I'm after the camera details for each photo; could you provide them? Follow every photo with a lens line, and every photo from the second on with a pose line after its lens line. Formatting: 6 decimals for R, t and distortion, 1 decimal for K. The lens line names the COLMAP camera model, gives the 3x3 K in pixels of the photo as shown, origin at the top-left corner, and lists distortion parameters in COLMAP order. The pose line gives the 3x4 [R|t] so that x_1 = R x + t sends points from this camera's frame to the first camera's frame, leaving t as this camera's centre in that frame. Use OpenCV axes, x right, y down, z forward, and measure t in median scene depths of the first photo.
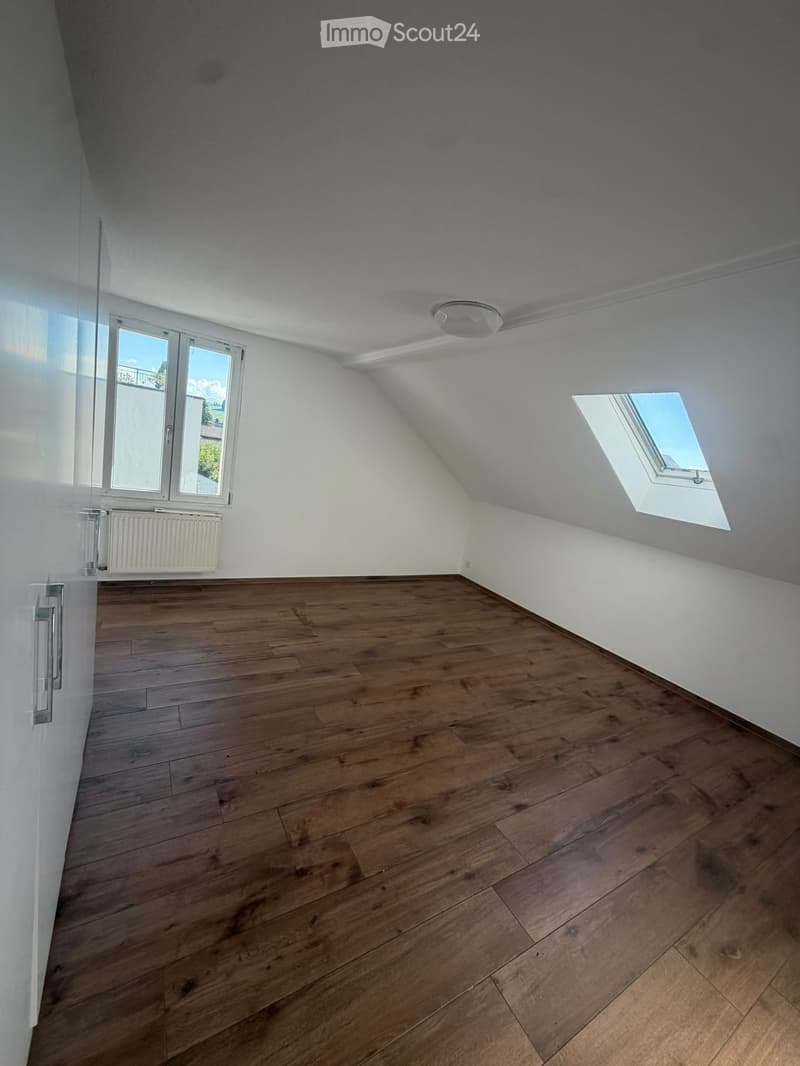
lens RADIAL K [[425.8, 0, 397.2], [0, 425.8, 529.1], [0, 0, 1]] dist [-0.000634, 0.000474]
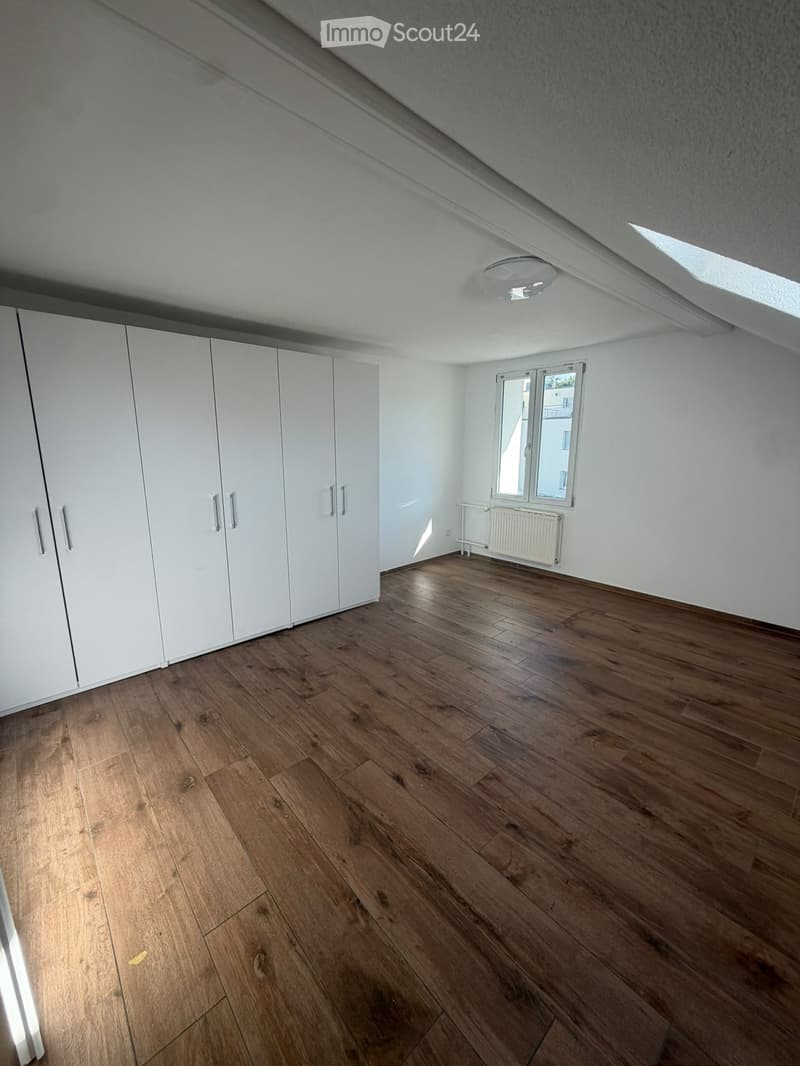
lens RADIAL K [[425.8, 0, 397.2], [0, 425.8, 529.1], [0, 0, 1]] dist [-0.000634, 0.000474]
pose [[0.186330, 0.045395, -0.981438, 0.822407], [-0.133755, 0.990804, 0.020434, 0.050325], [0.973340, 0.127465, 0.190689, 0.505464]]
